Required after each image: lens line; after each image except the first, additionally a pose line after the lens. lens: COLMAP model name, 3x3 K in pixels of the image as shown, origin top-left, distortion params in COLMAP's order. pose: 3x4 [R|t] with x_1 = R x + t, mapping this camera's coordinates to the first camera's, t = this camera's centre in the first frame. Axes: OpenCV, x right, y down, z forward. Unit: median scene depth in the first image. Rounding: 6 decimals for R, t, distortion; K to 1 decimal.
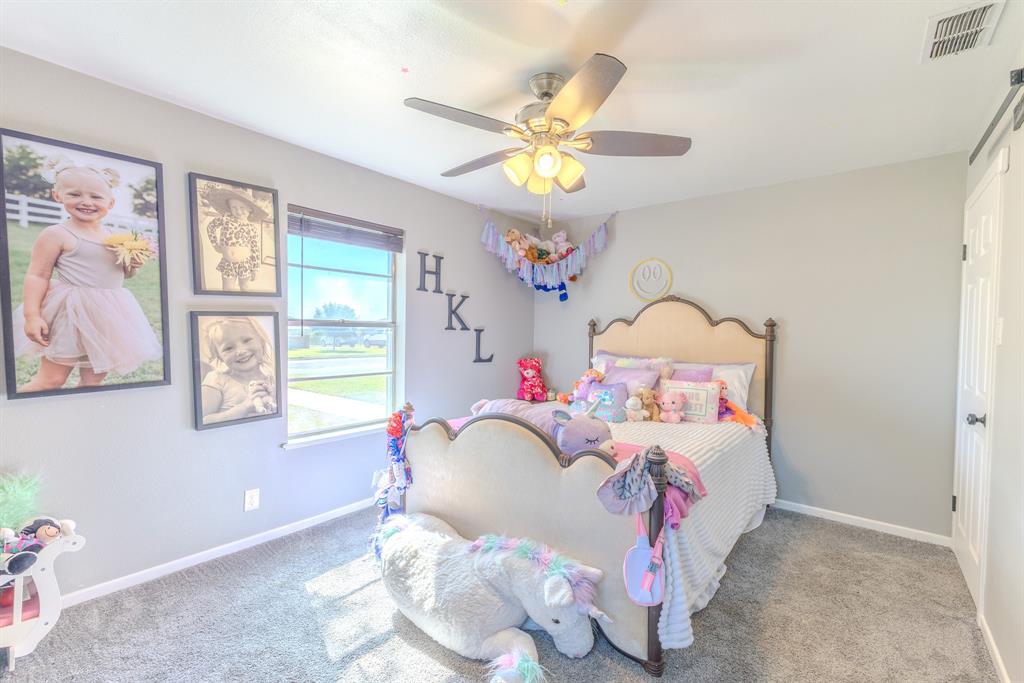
lens RADIAL K [[460.8, 0, 514.1], [0, 460.8, 344.0], [0, 0, 1]] dist [-0.002979, 0.000403]
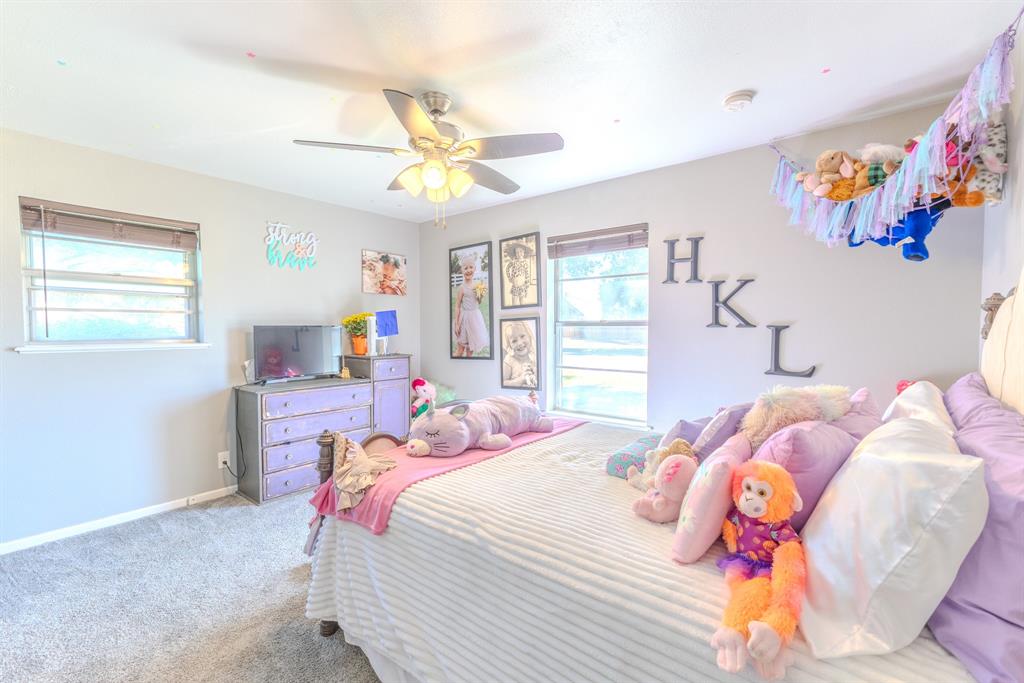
lens RADIAL K [[460.8, 0, 515.3], [0, 460.8, 343.7], [0, 0, 1]] dist [-0.002979, 0.000403]
pose [[-0.029501, 0.016575, -0.999427, 0.964317], [-0.028785, 0.999434, 0.017425, -0.009619], [0.999150, 0.029282, -0.029008, 1.024002]]
